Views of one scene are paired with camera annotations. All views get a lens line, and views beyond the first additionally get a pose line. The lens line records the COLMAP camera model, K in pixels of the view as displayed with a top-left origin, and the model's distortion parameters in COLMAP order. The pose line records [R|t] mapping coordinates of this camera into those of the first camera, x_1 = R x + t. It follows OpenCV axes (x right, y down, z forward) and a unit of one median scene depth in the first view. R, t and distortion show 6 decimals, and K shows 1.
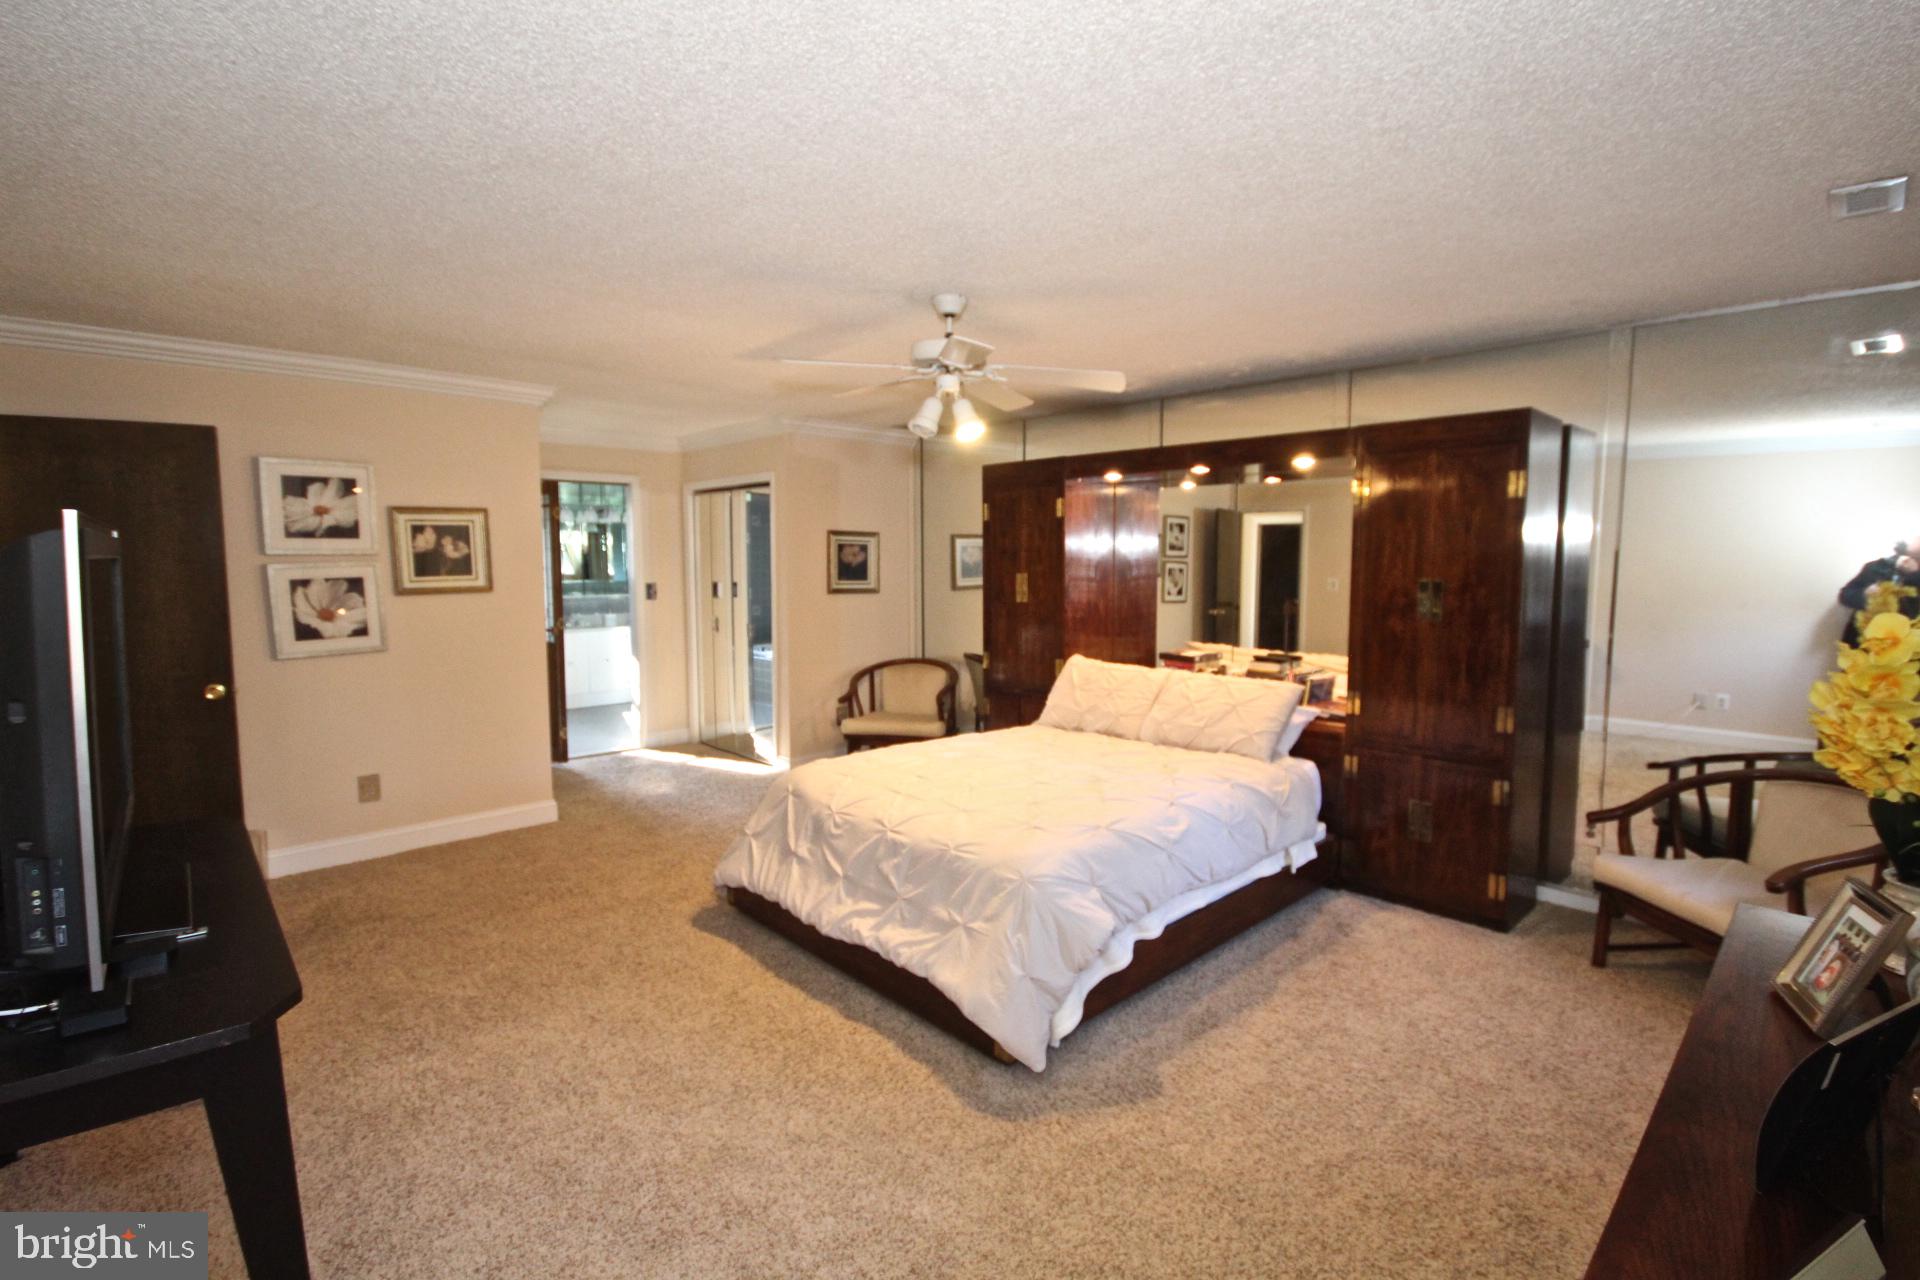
lens RADIAL K [[903.2, 0, 970.5], [0, 903.2, 632.4], [0, 0, 1]] dist [0.001111, -0.008418]
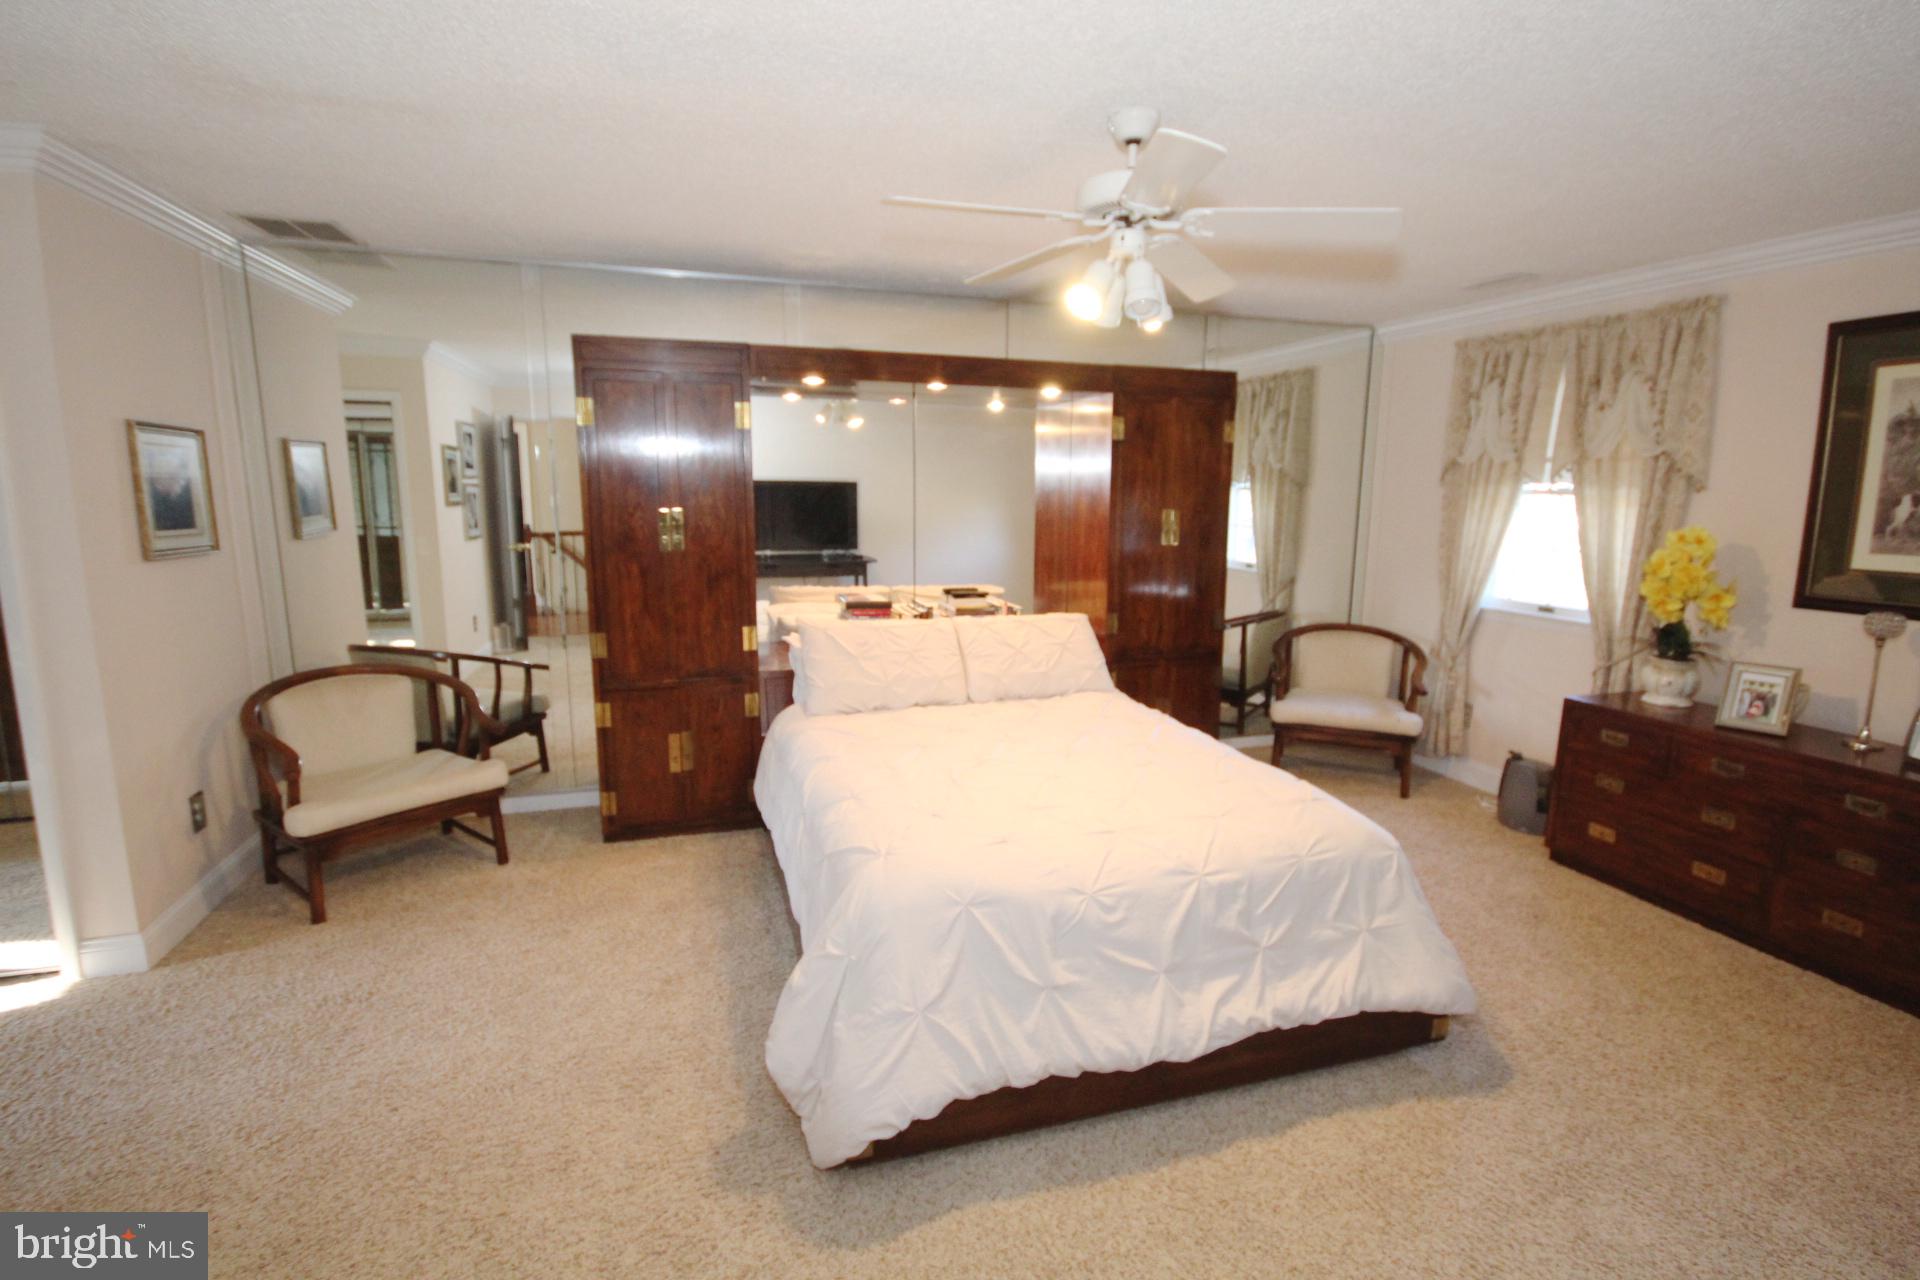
lens RADIAL K [[903.2, 0, 970.5], [0, 903.2, 632.4], [0, 0, 1]] dist [0.001111, -0.008418]
pose [[0.431237, -0.140171, 0.891284, -0.740181], [0.064347, 0.990121, 0.124582, -0.069893], [-0.899941, 0.003627, 0.435996, 0.803741]]
